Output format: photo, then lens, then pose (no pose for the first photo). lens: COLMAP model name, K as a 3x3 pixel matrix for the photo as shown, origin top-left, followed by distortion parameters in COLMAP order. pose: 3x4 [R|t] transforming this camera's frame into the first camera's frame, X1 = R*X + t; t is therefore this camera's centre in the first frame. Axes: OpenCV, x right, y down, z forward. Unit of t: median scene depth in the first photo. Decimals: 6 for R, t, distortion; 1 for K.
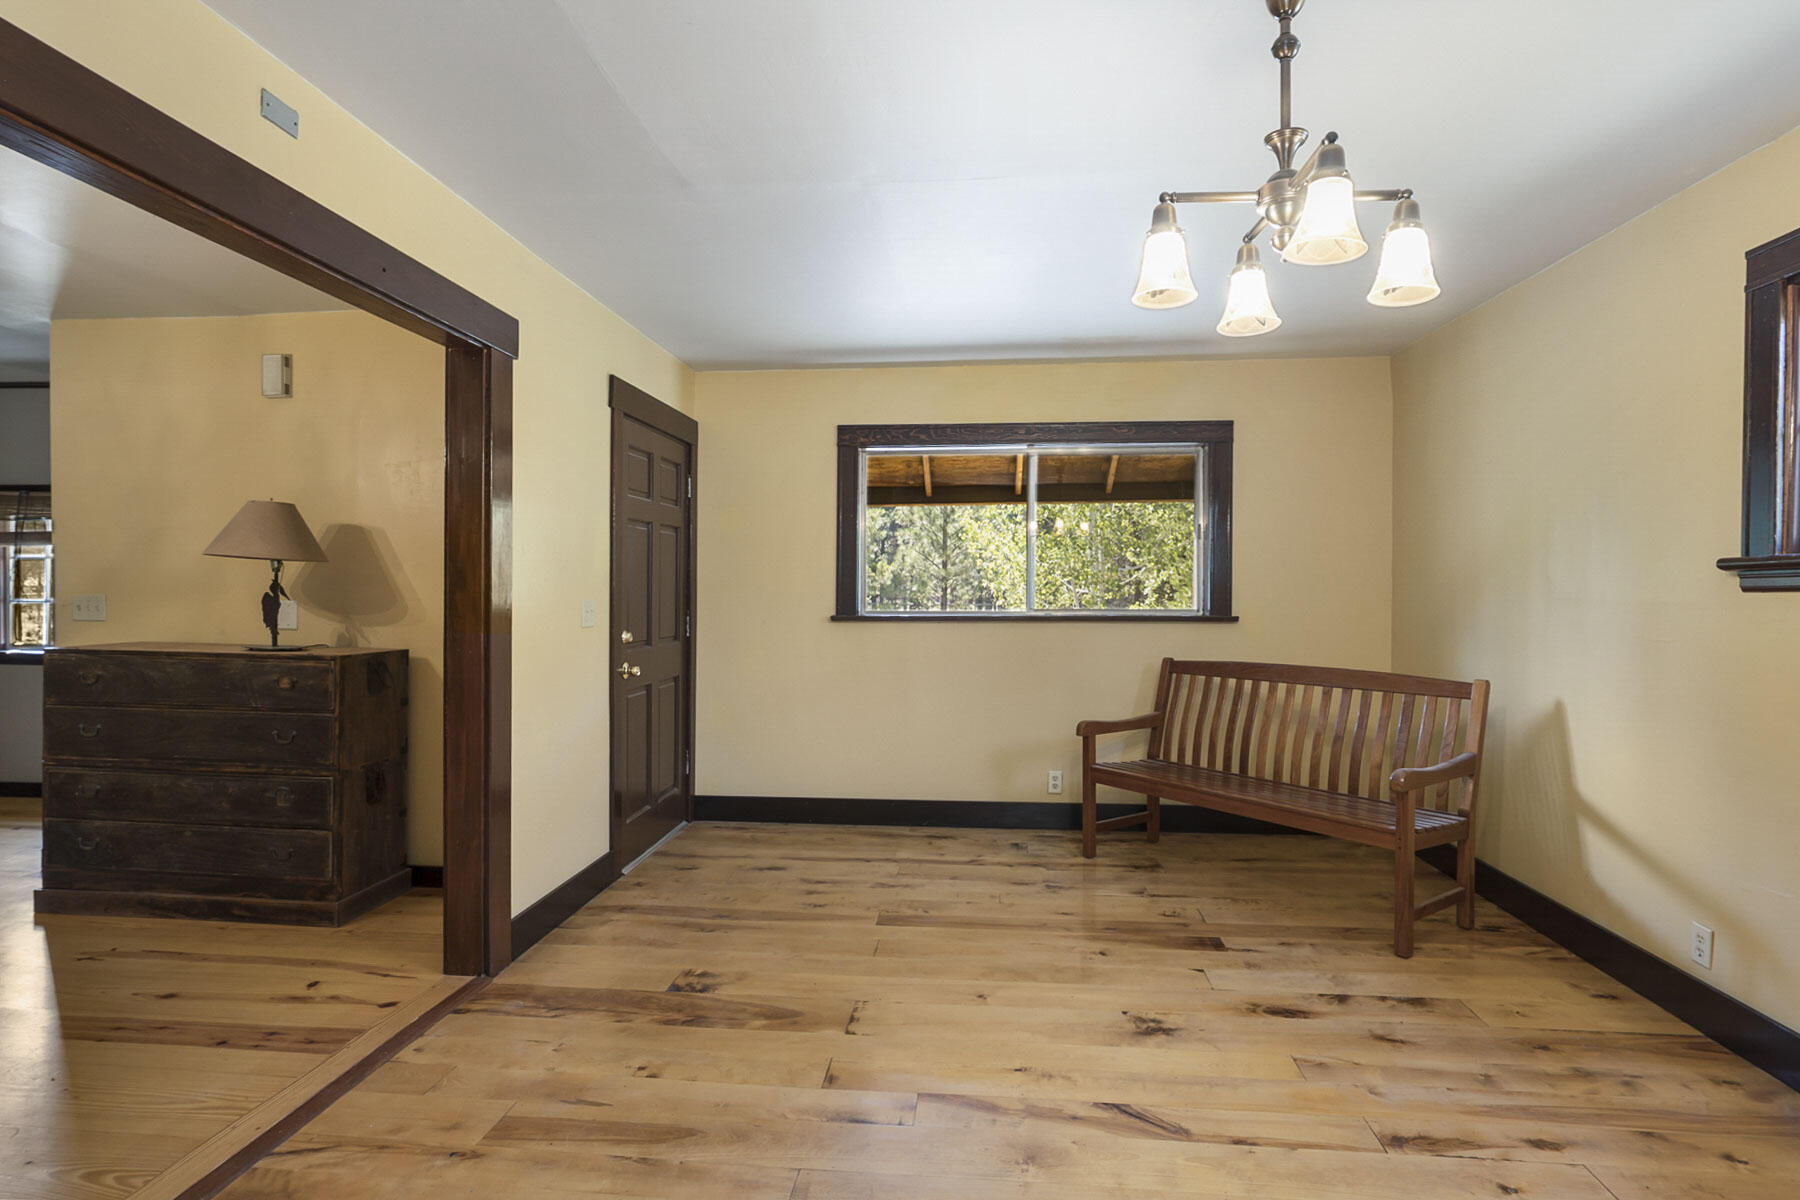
lens RADIAL K [[909.0, 0, 903.8], [0, 909.0, 601.0], [0, 0, 1]] dist [-0.018958, 0.009248]
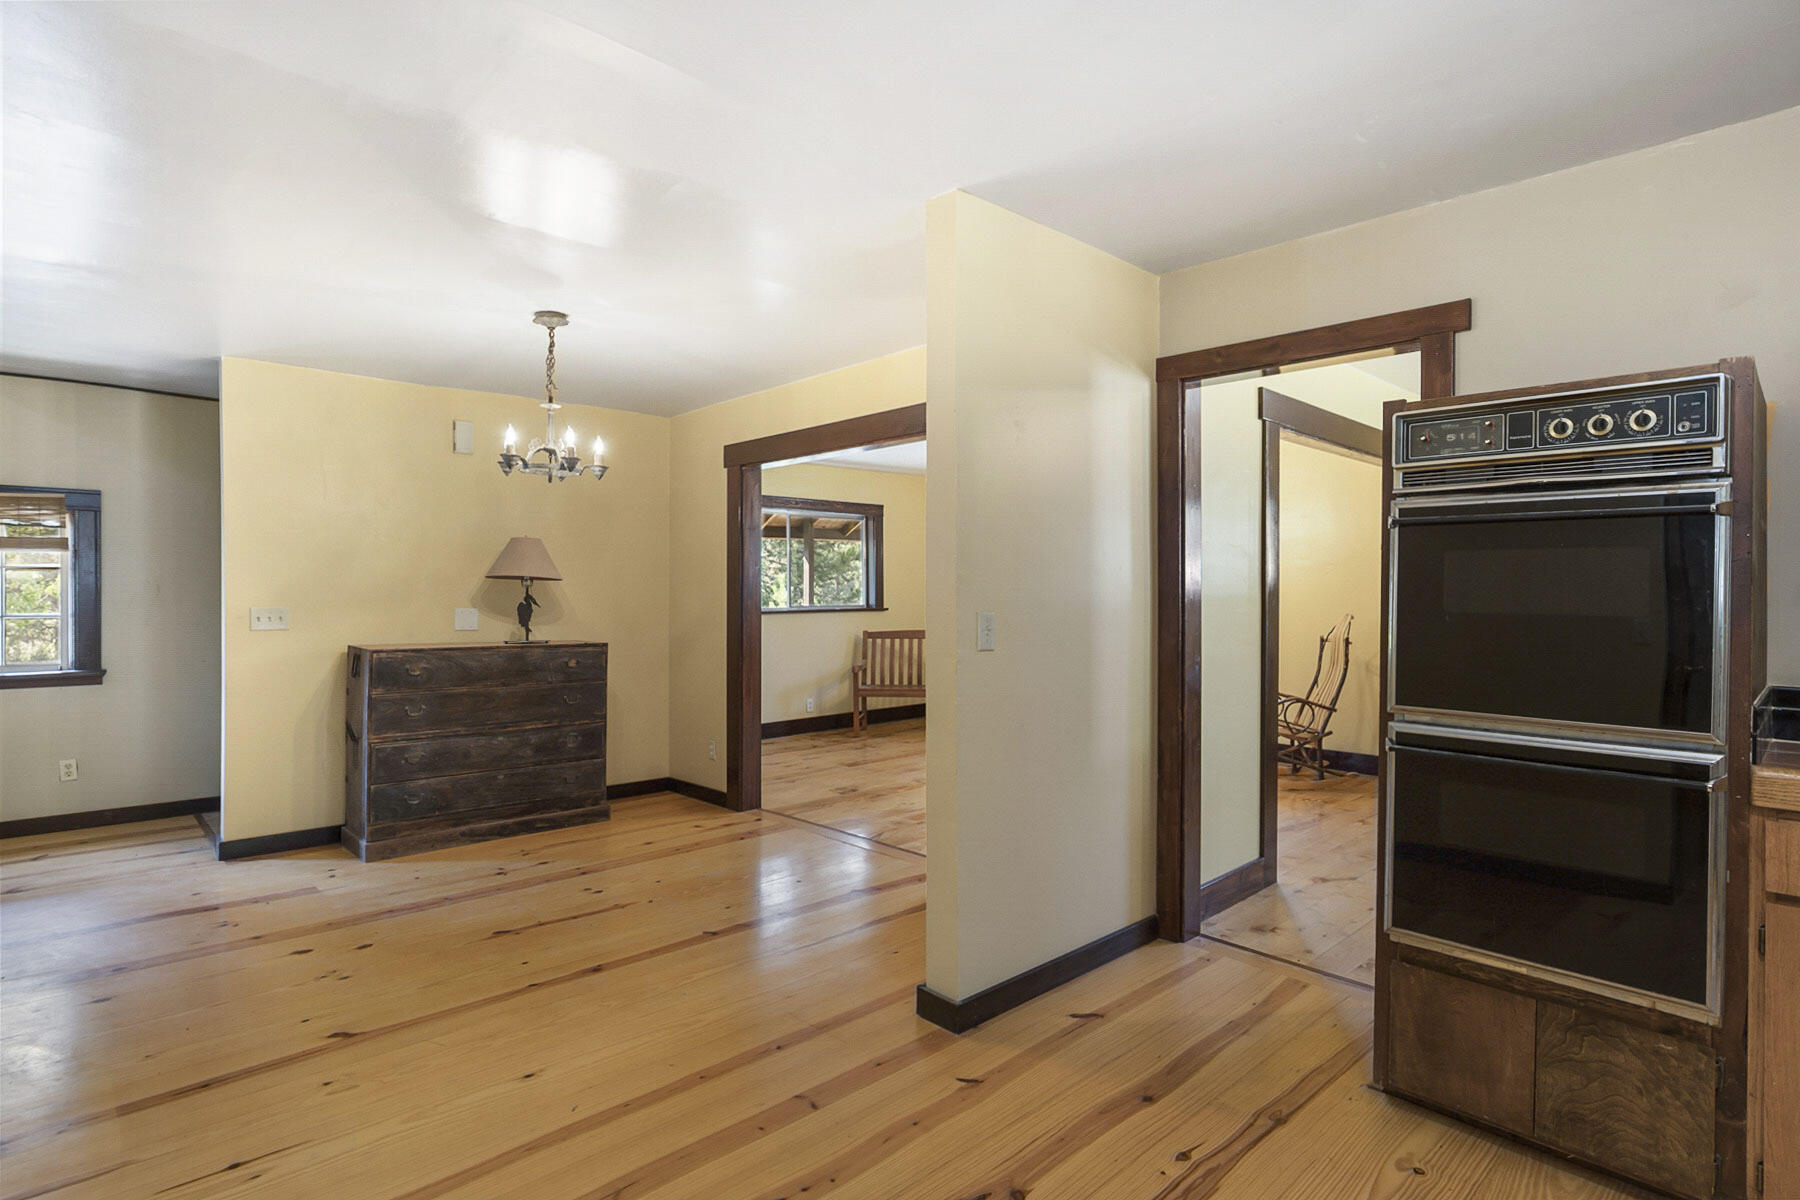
lens RADIAL K [[909.0, 0, 903.8], [0, 909.0, 601.0], [0, 0, 1]] dist [-0.018958, 0.009248]
pose [[0.666733, -0.014930, 0.745147, -1.112657], [0.013246, 0.999879, 0.008183, -0.012260], [-0.745179, 0.004414, 0.666850, -0.308899]]
